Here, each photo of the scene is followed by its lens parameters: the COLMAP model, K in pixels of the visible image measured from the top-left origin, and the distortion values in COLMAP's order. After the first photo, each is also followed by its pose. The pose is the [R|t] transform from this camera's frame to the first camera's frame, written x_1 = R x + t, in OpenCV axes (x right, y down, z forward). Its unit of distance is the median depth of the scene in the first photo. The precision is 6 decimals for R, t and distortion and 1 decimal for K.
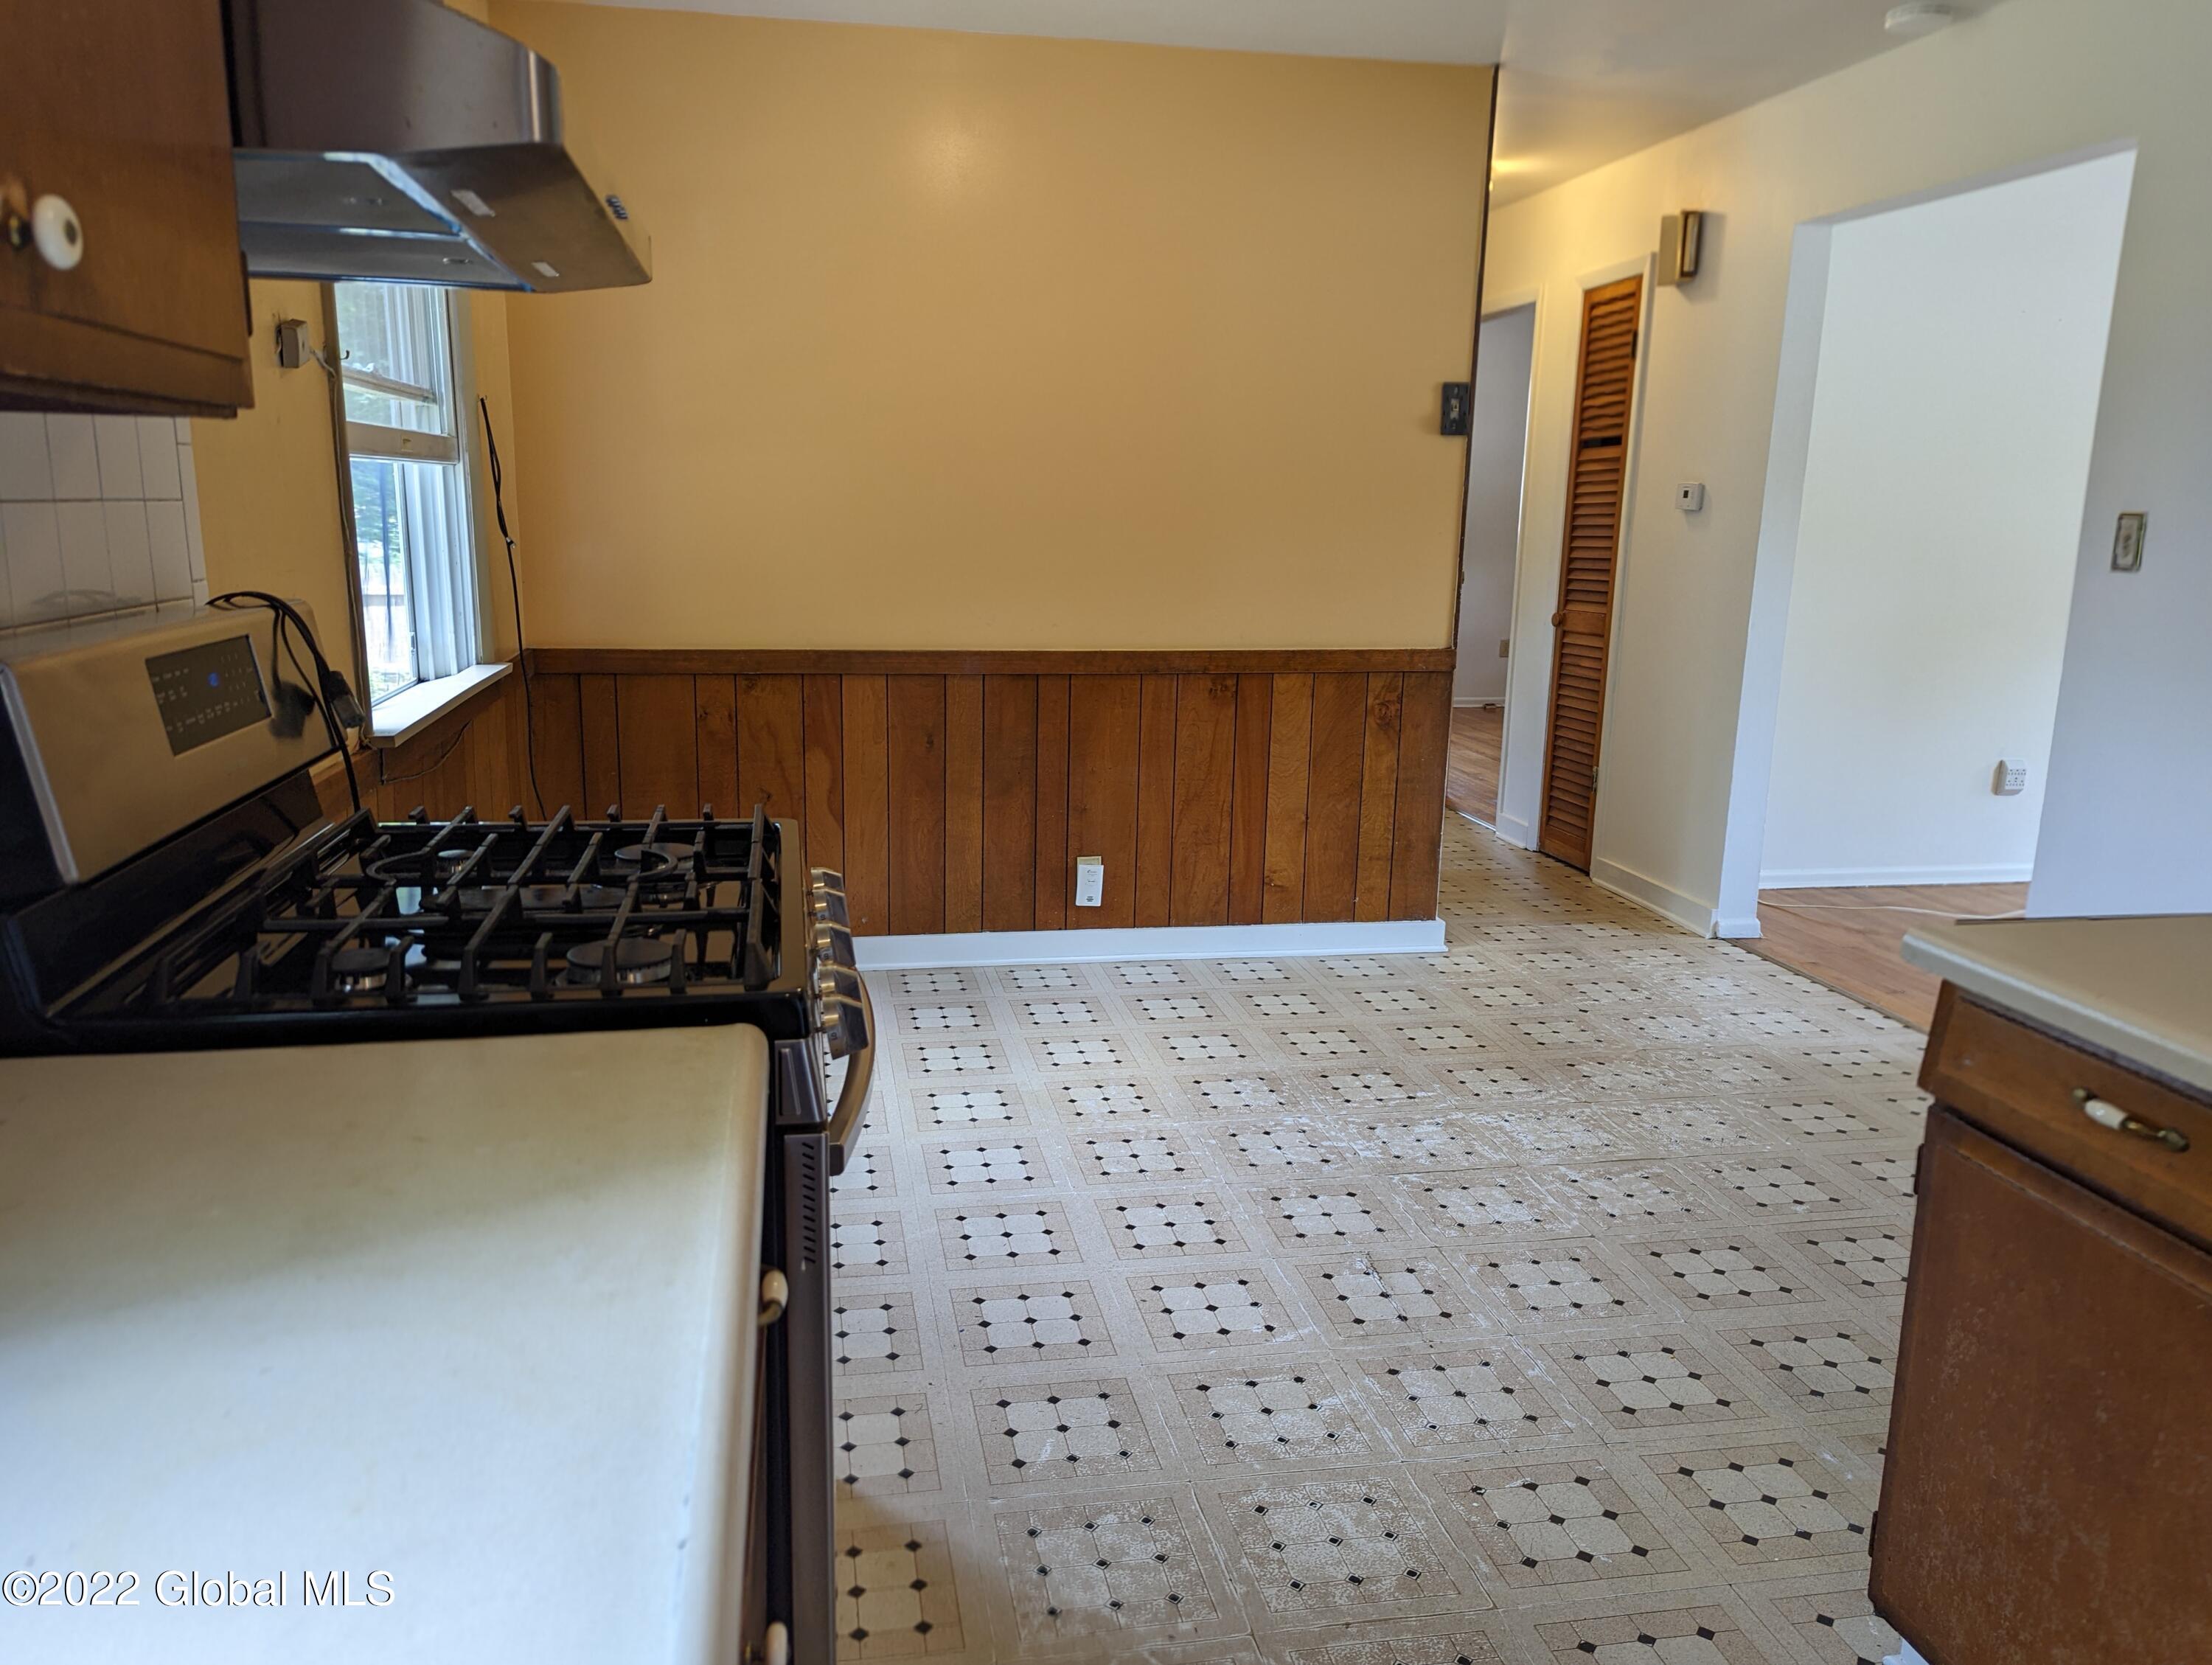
lens RADIAL K [[1553.8, 0, 1100.9], [0, 1553.8, 831.5], [0, 0, 1]] dist [0.049114, -0.033756]
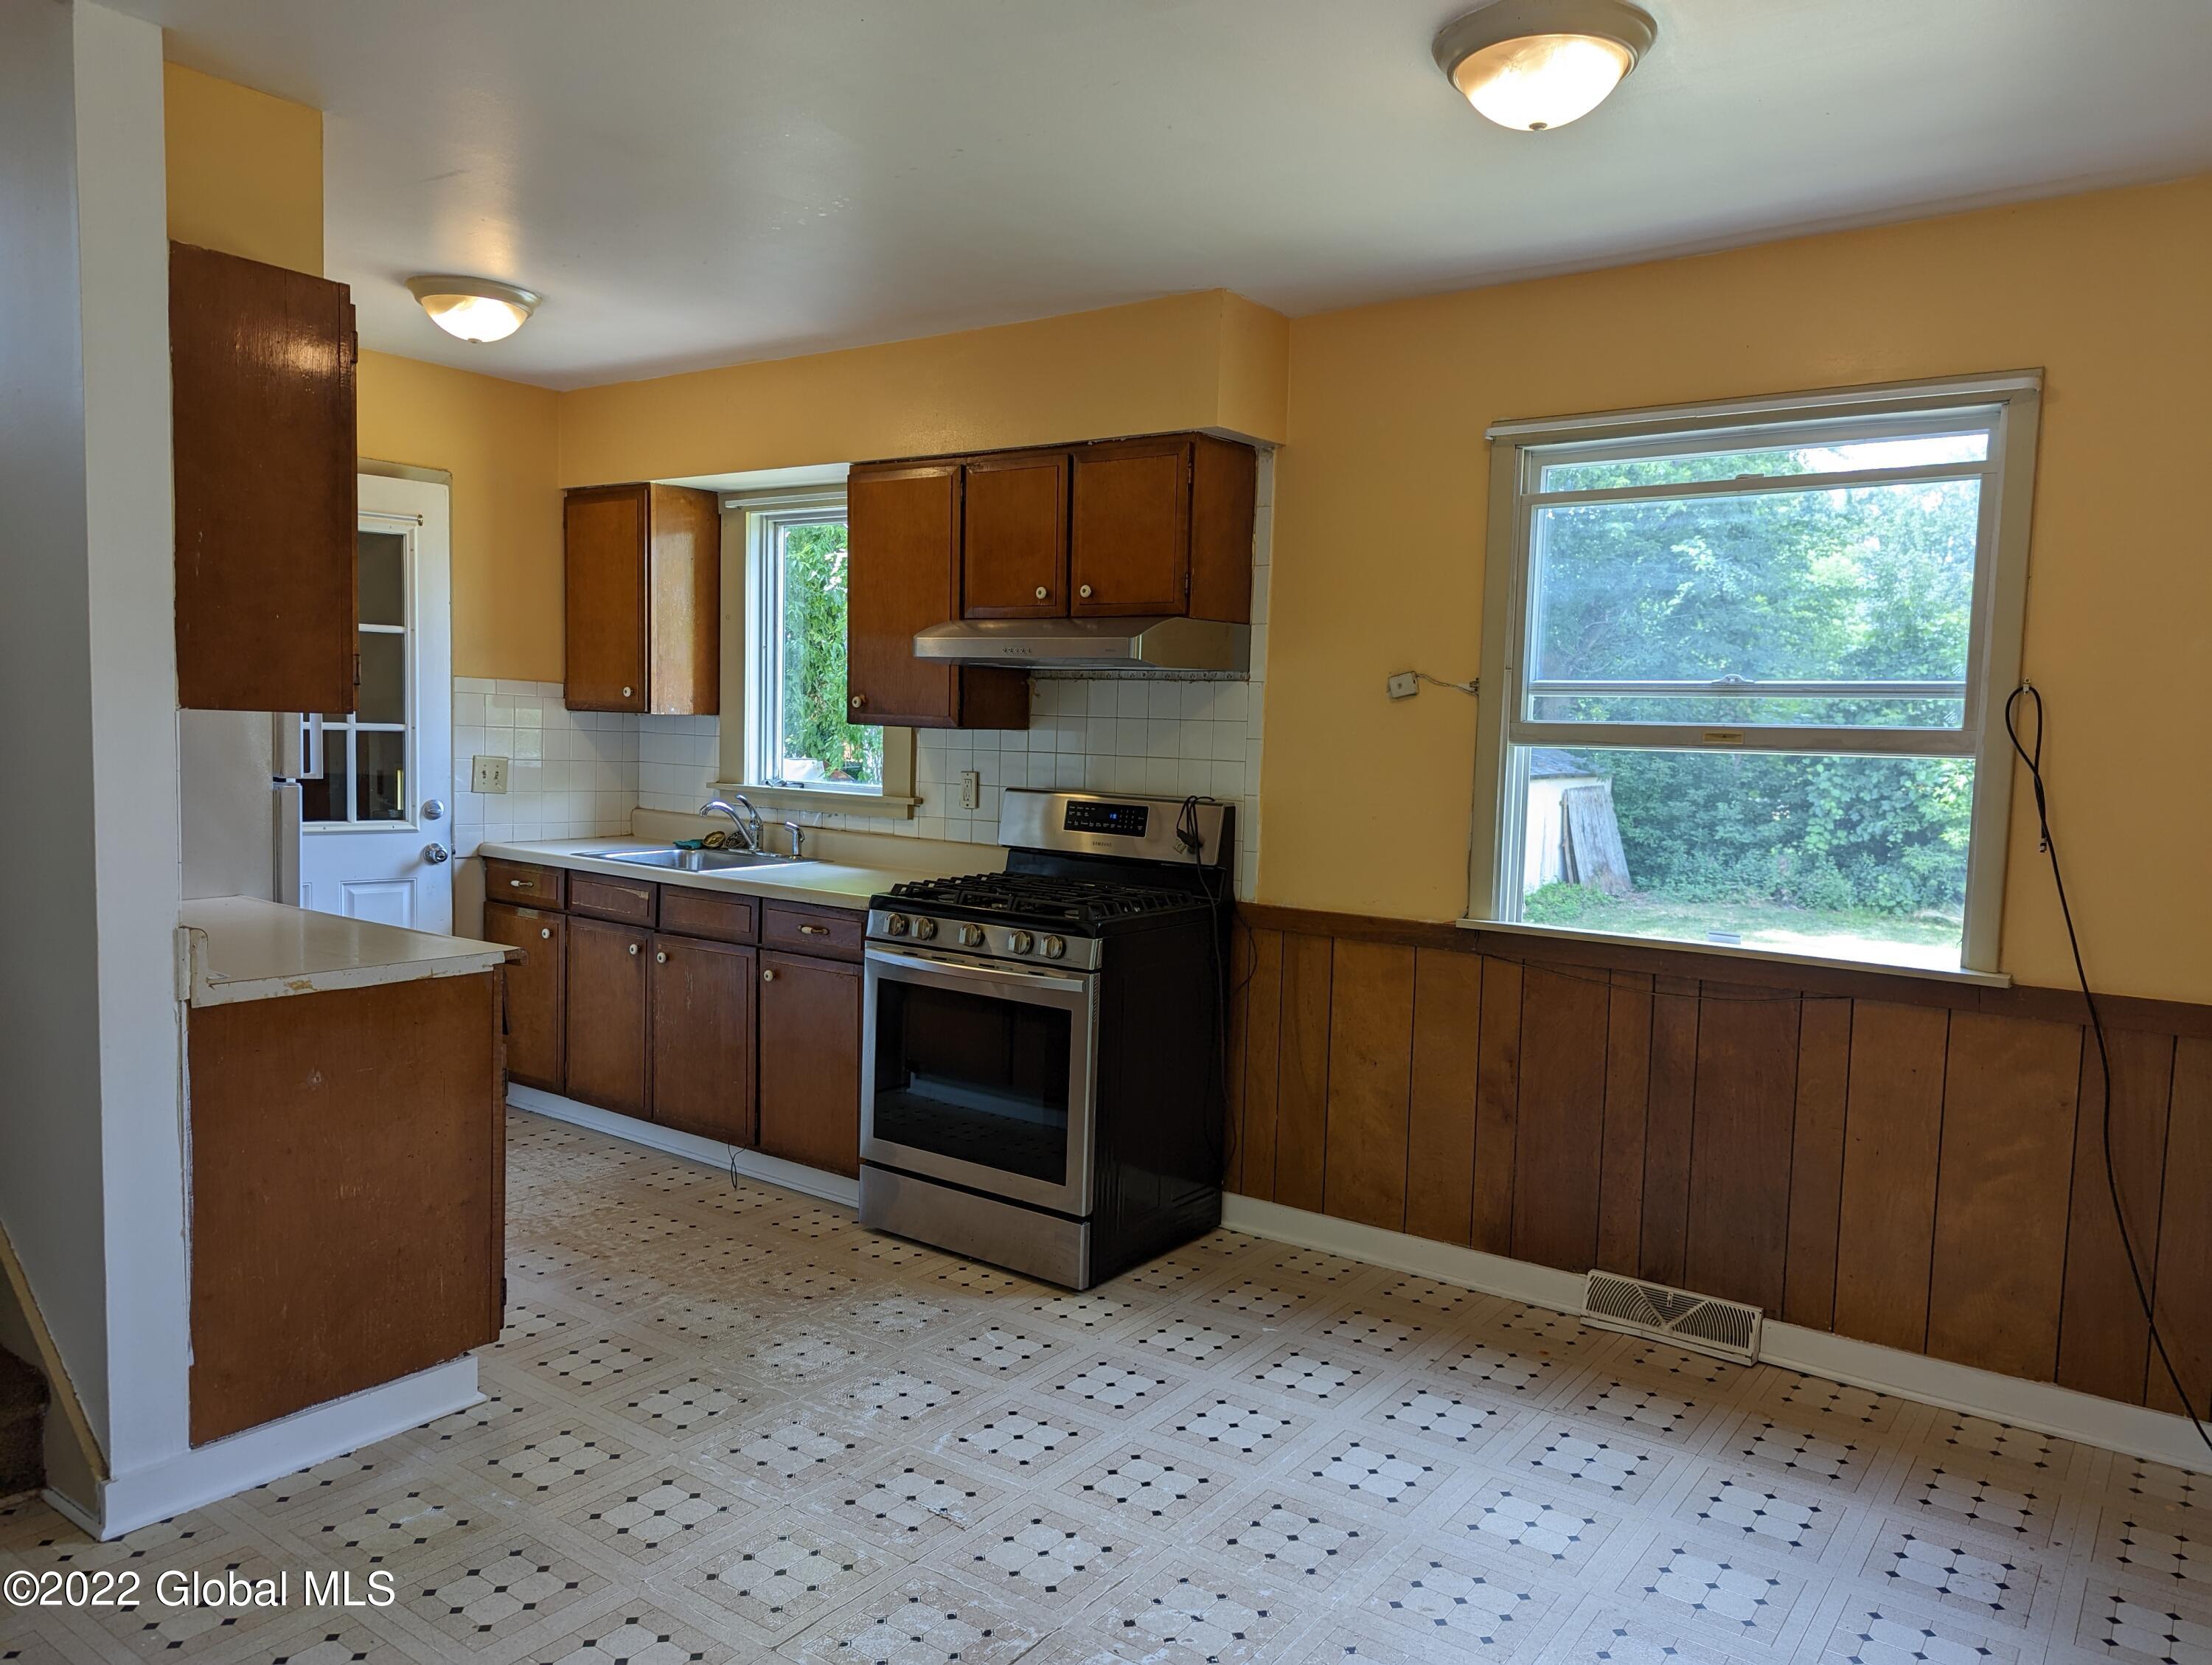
lens RADIAL K [[1553.8, 0, 1087.2], [0, 1553.8, 837.3], [0, 0, 1]] dist [0.049114, -0.033756]
pose [[-0.732594, 0.019661, -0.680382, 0.863031], [-0.178203, 0.959178, 0.219595, -0.412887], [0.656924, 0.282120, -0.699184, 1.811463]]
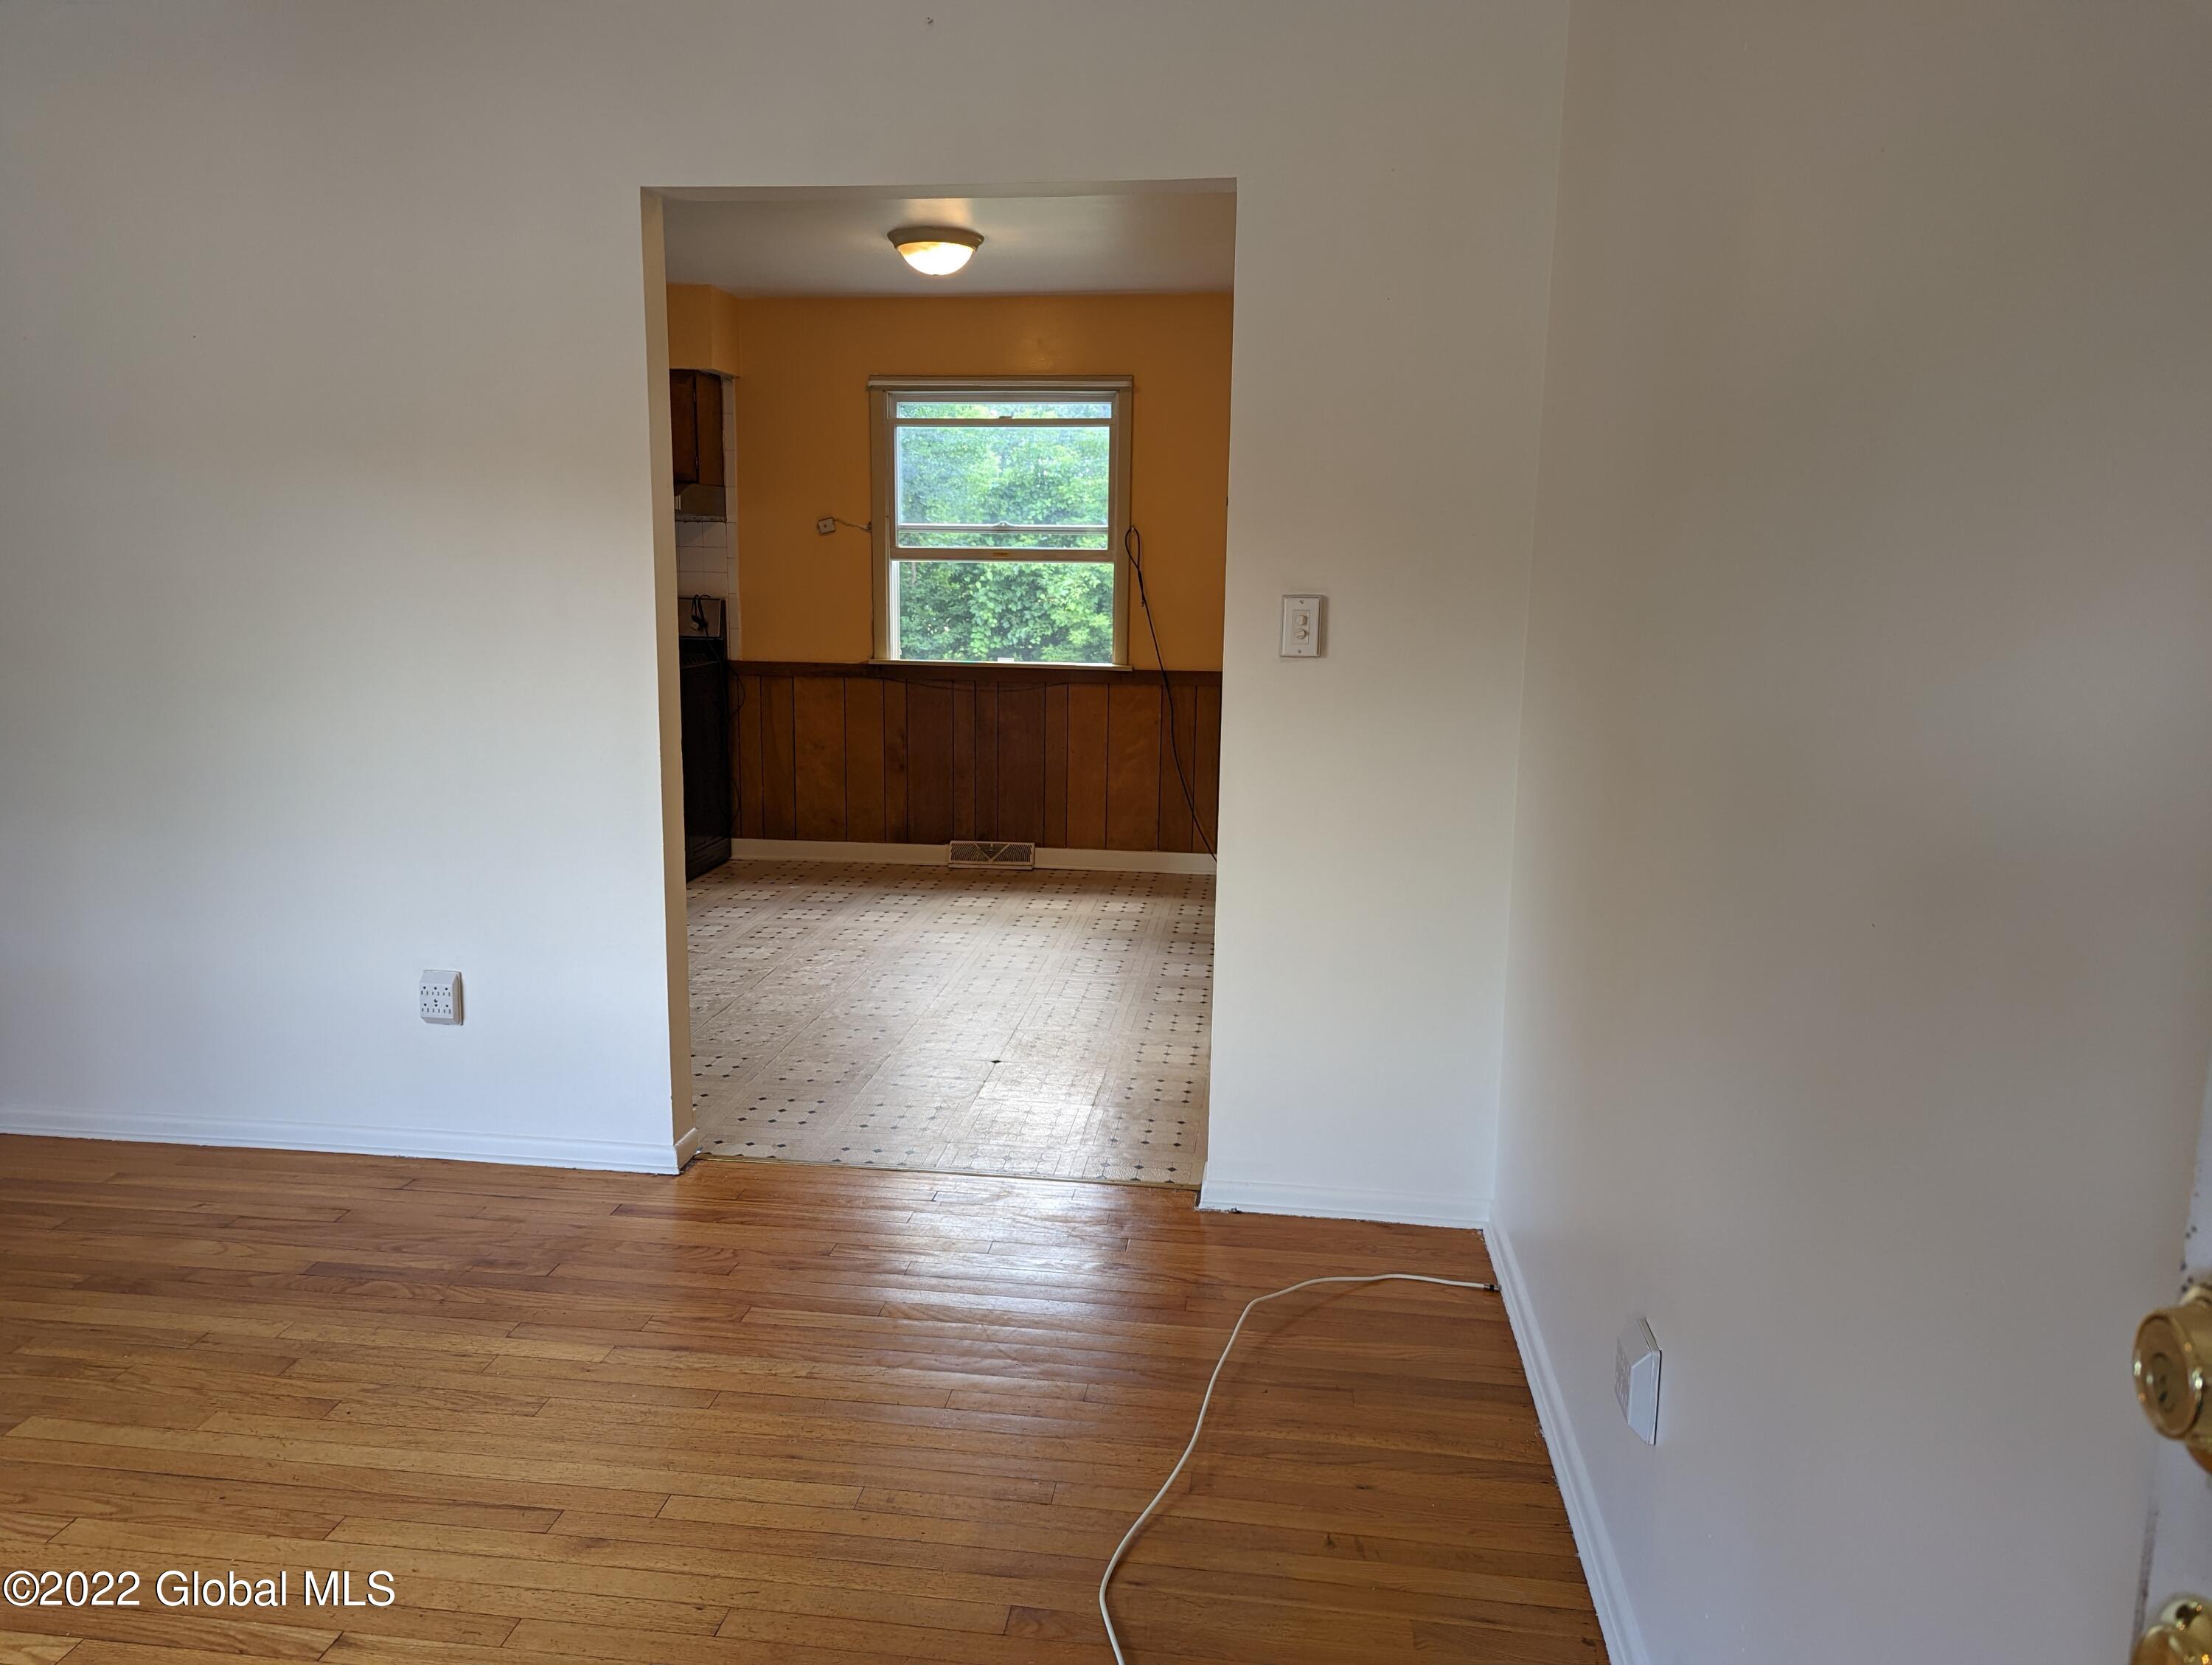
lens RADIAL K [[1553.8, 0, 1102.1], [0, 1553.8, 816.7], [0, 0, 1]] dist [0.049114, -0.033756]
pose [[-0.291282, 0.137820, -0.946658, 2.110189], [-0.218450, 0.953840, 0.206082, -0.454755], [0.931362, 0.266825, -0.247729, 2.146199]]
